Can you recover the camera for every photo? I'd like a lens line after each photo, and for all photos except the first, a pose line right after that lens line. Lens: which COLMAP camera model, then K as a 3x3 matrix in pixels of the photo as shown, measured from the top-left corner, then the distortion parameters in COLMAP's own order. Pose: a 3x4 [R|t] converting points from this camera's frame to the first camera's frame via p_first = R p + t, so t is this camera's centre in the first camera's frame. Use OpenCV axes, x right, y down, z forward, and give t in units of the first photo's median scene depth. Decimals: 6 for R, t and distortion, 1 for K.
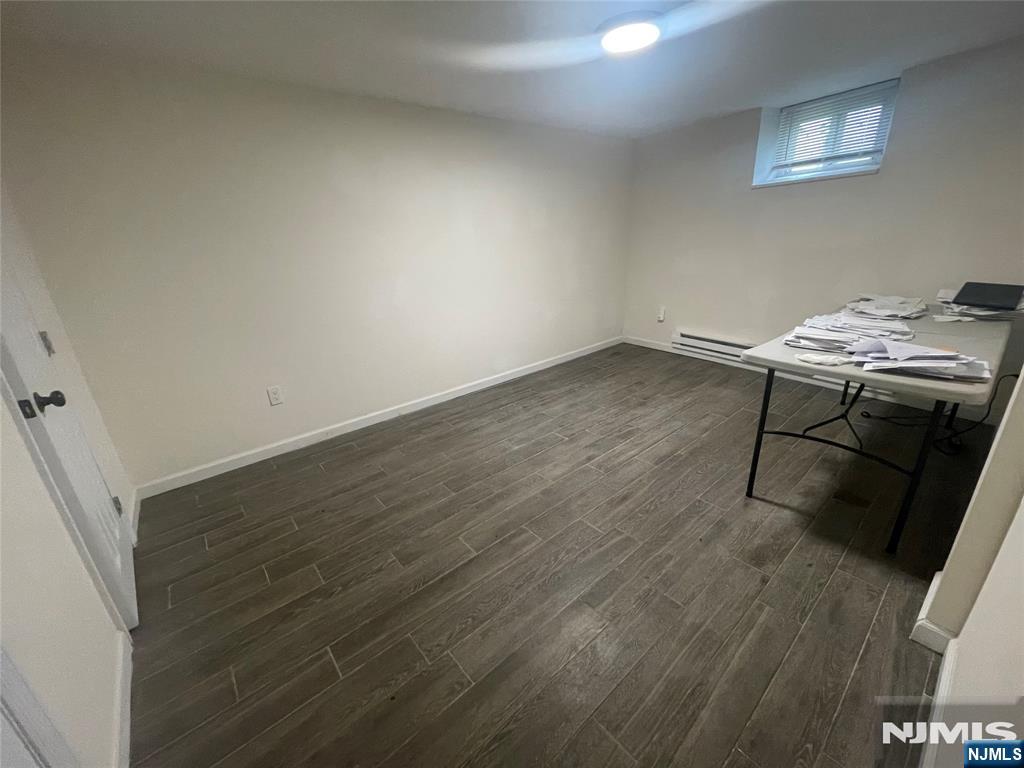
lens RADIAL K [[412.3, 0, 511.9], [0, 412.3, 387.2], [0, 0, 1]] dist [0.001805, 0.000107]
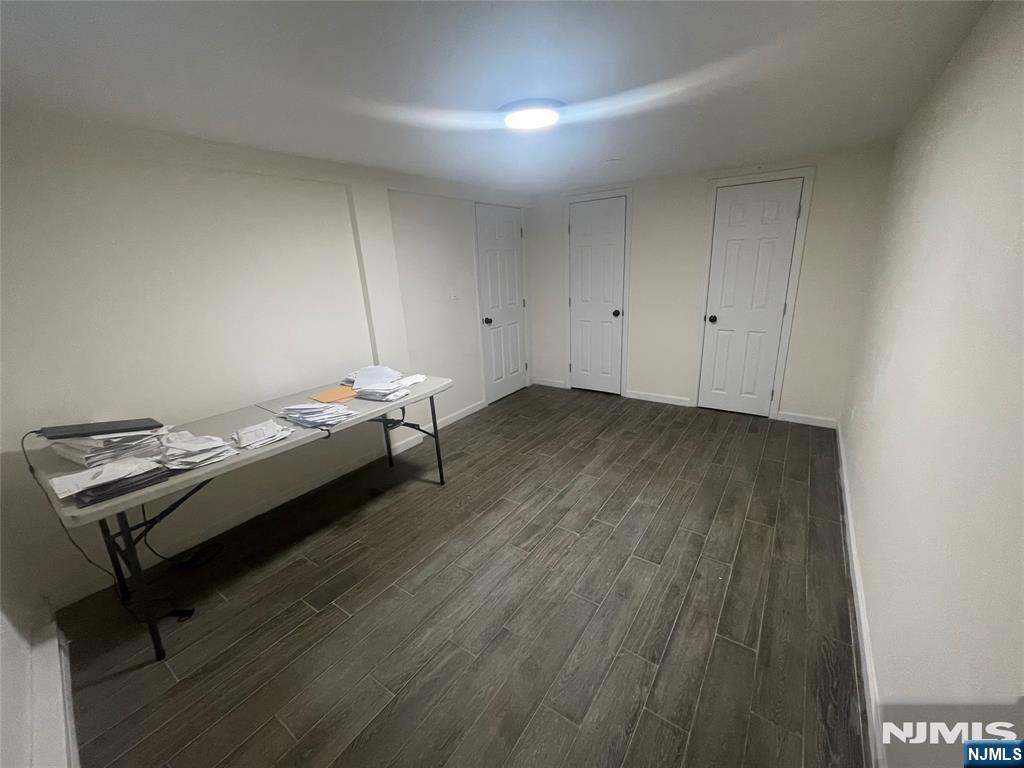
lens RADIAL K [[412.3, 0, 511.9], [0, 412.3, 387.2], [0, 0, 1]] dist [0.001805, 0.000107]
pose [[-0.961931, 0.167045, -0.216299, 0.499966], [0.001889, 0.795498, 0.605953, -0.709960], [0.273286, 0.582477, -0.765529, 1.632462]]
